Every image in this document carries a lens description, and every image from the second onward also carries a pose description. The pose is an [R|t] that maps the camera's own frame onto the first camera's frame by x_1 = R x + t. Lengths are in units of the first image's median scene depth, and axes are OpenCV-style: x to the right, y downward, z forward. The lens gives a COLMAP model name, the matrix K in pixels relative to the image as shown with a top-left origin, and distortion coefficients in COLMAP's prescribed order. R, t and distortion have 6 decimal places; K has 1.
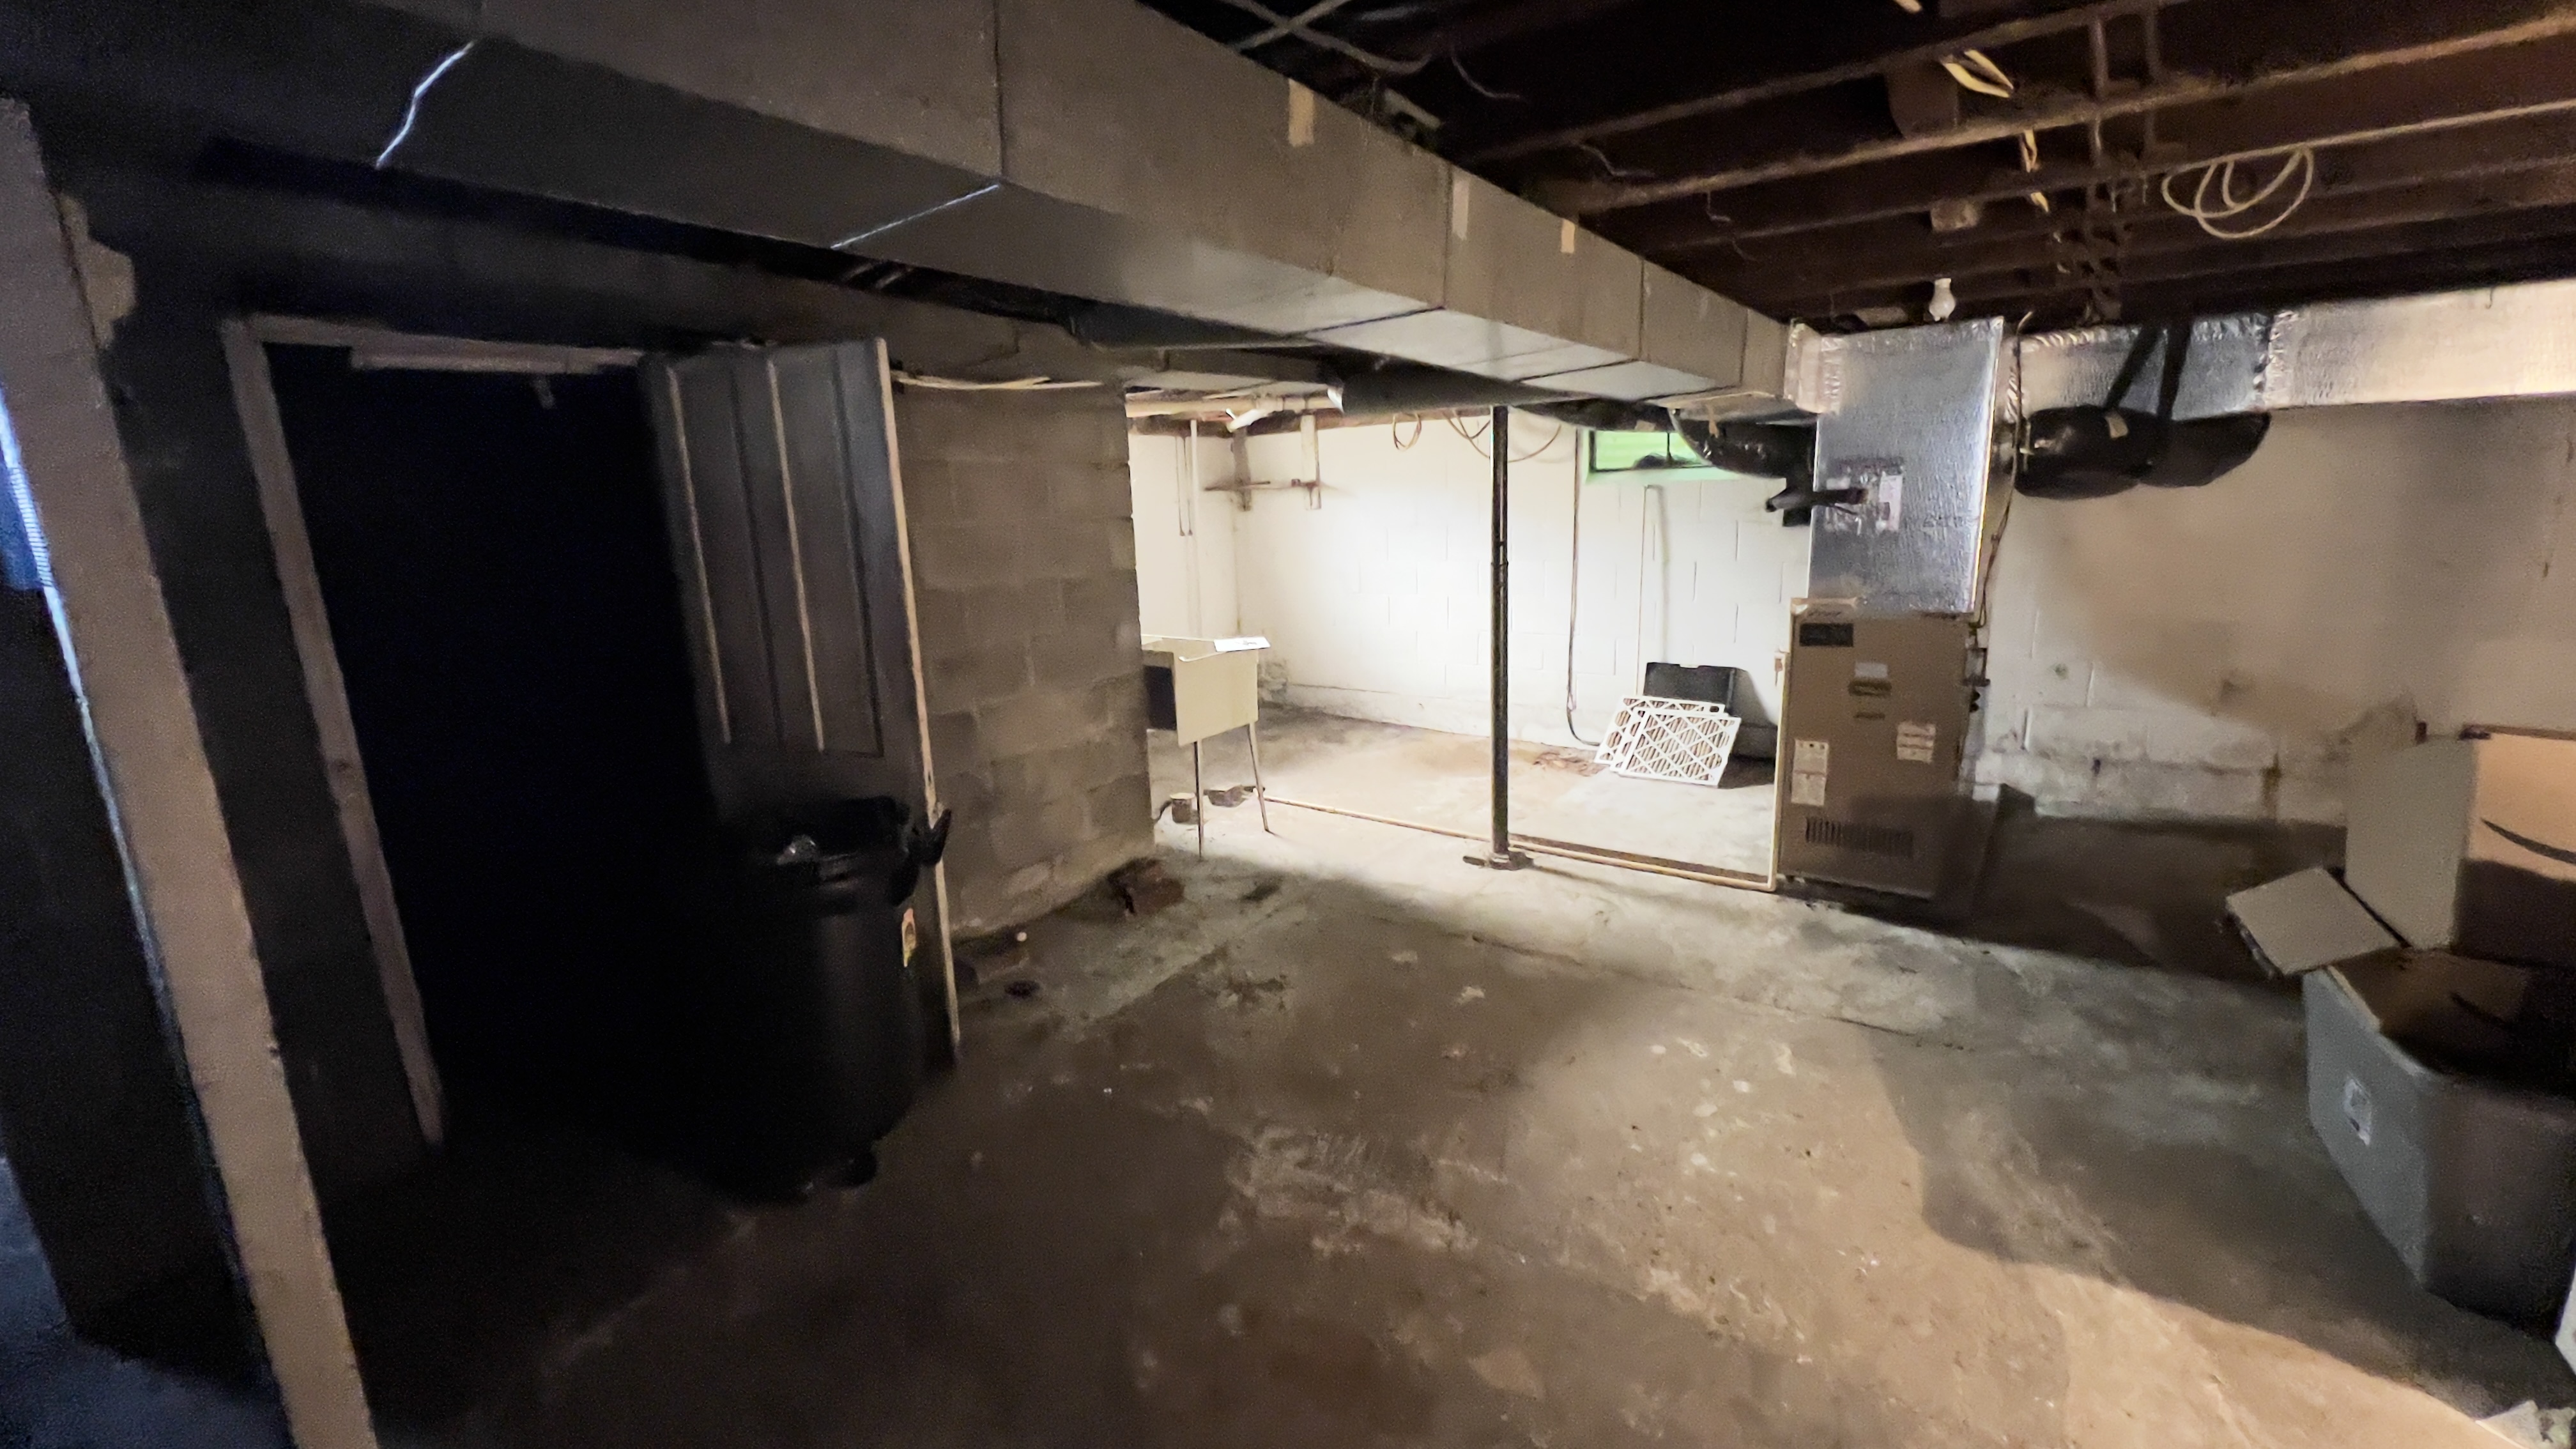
lens RADIAL K [[1033.1, 0, 1288.0], [0, 1033.1, 724.5], [0, 0, 1]] dist [0.000948, 0.000081]
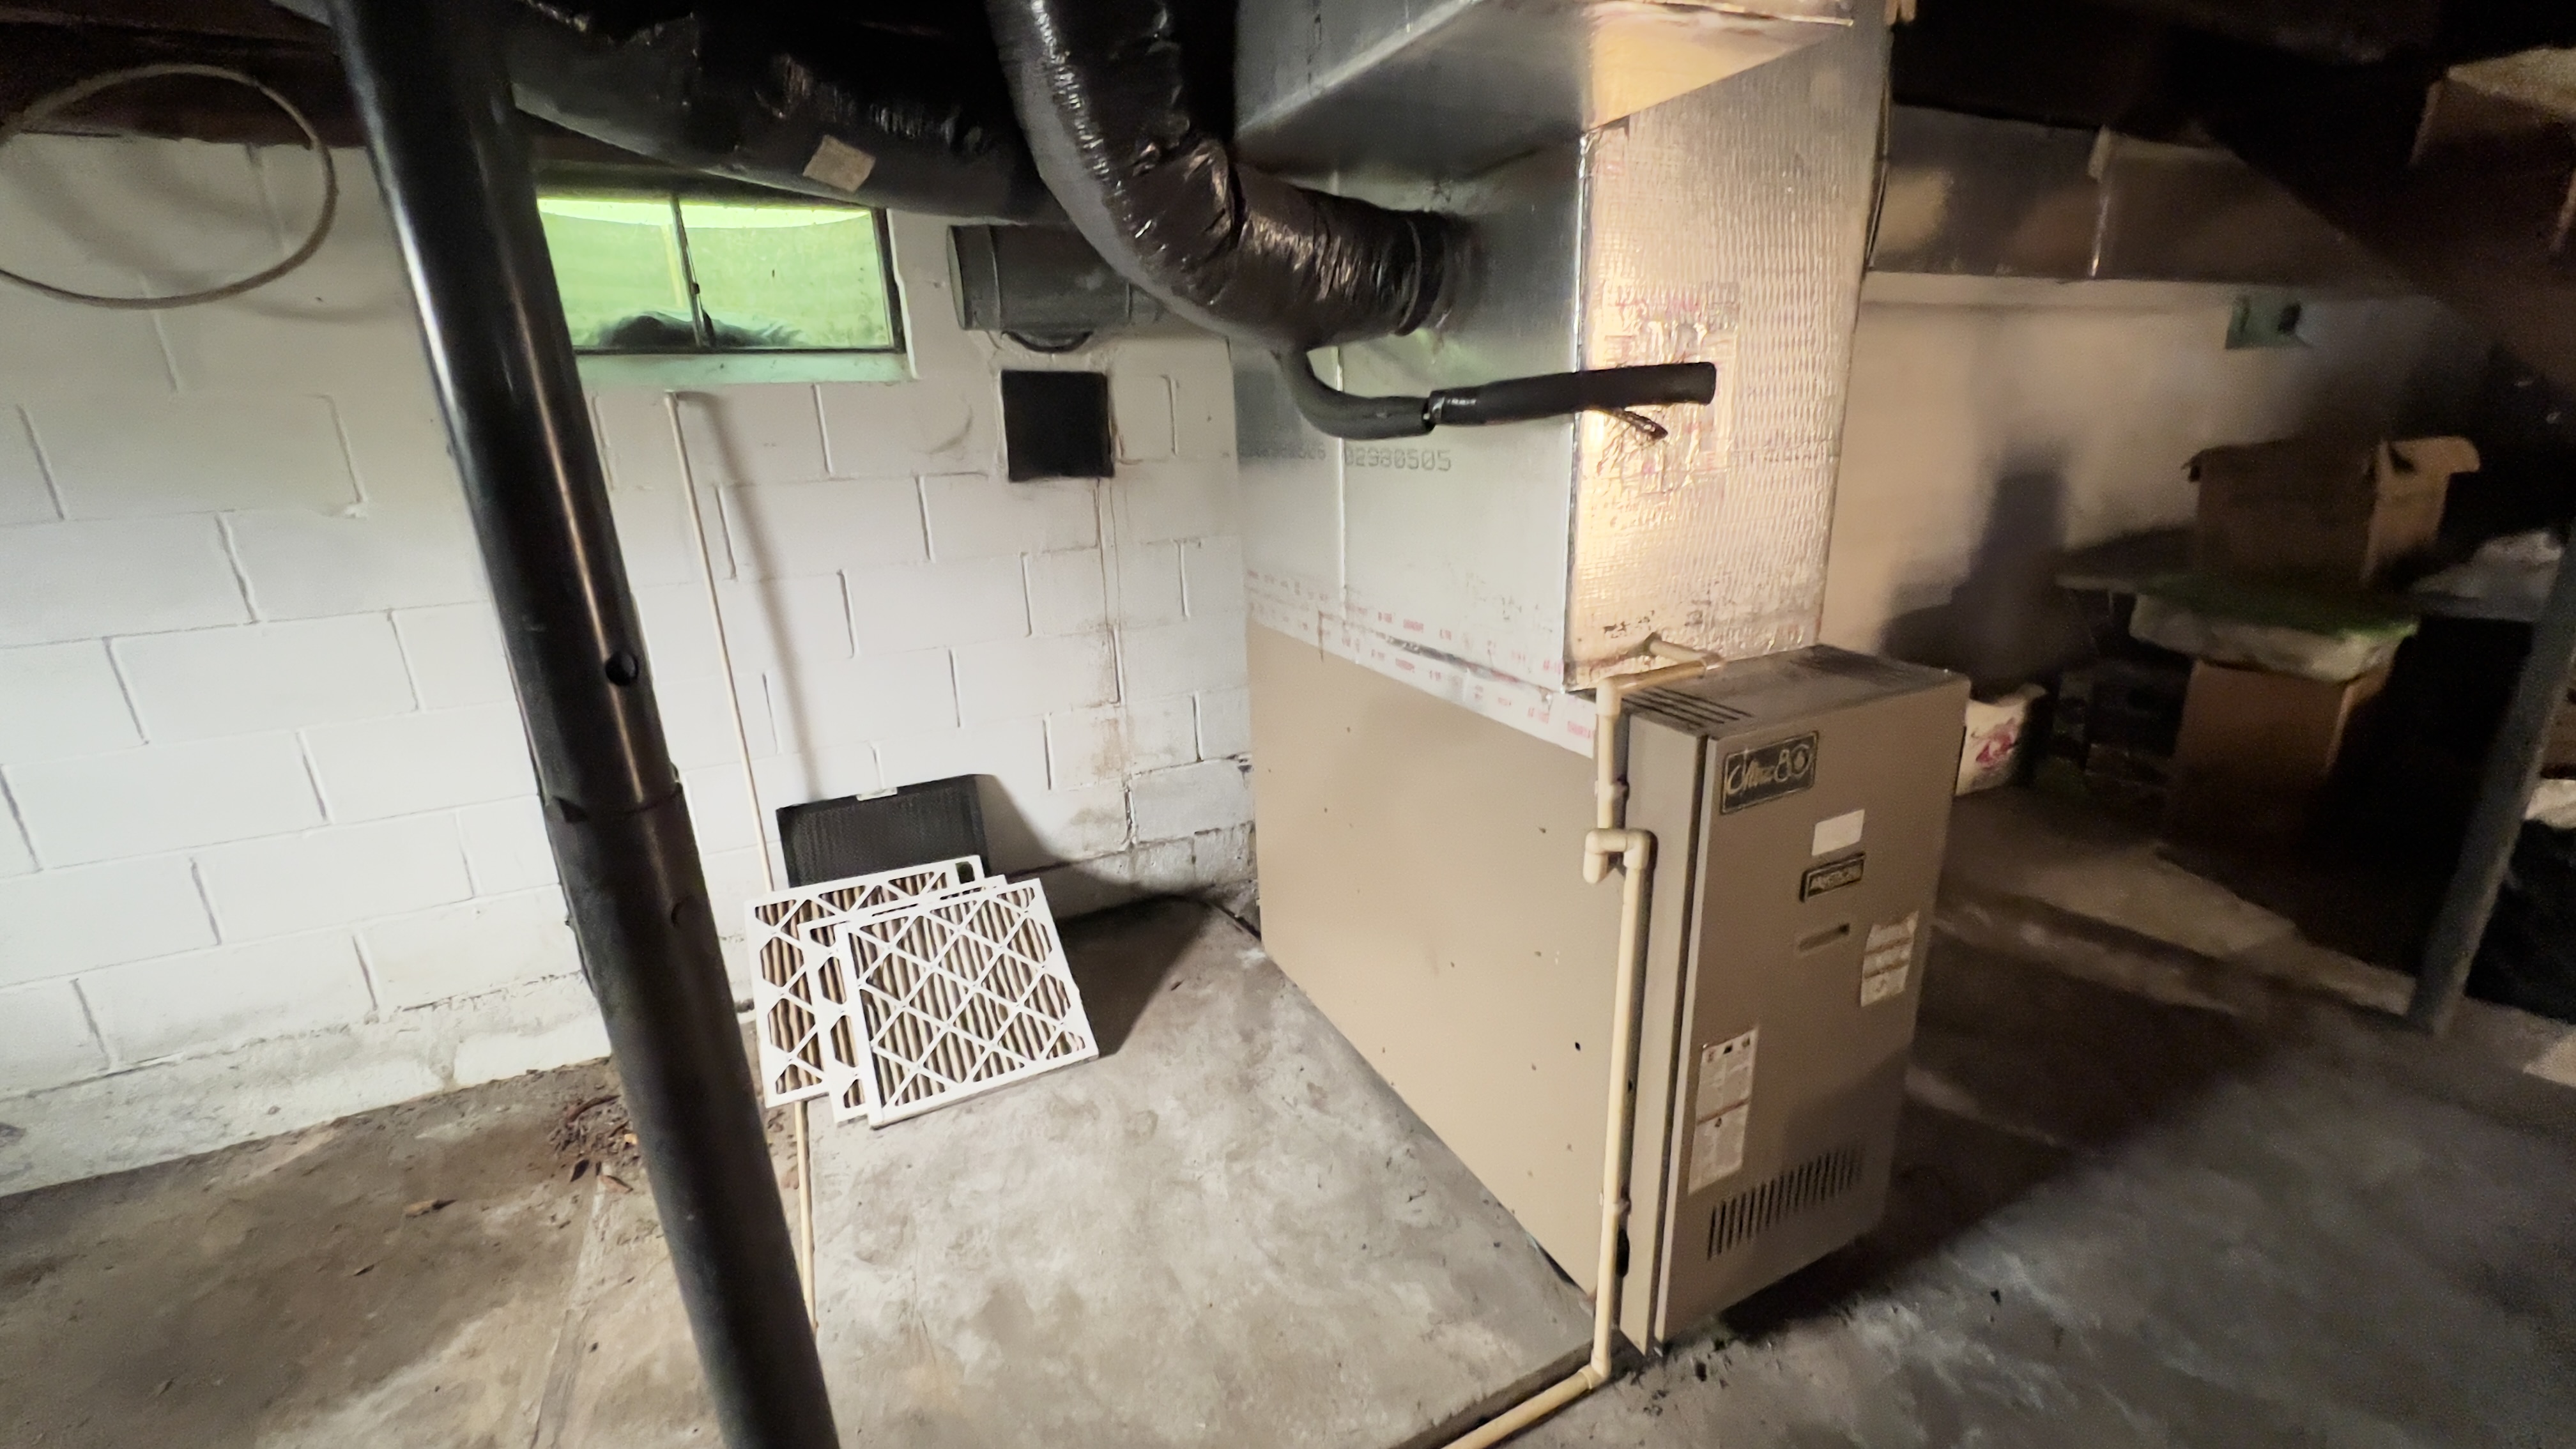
lens RADIAL K [[1033.1, 0, 1288.0], [0, 1033.1, 724.5], [0, 0, 1]] dist [0.000948, 0.000081]
pose [[0.462759, -0.247408, 0.851260, 0.091360], [0.209621, 0.963572, 0.166097, -0.128306], [-0.861344, 0.101579, 0.497763, 0.625479]]
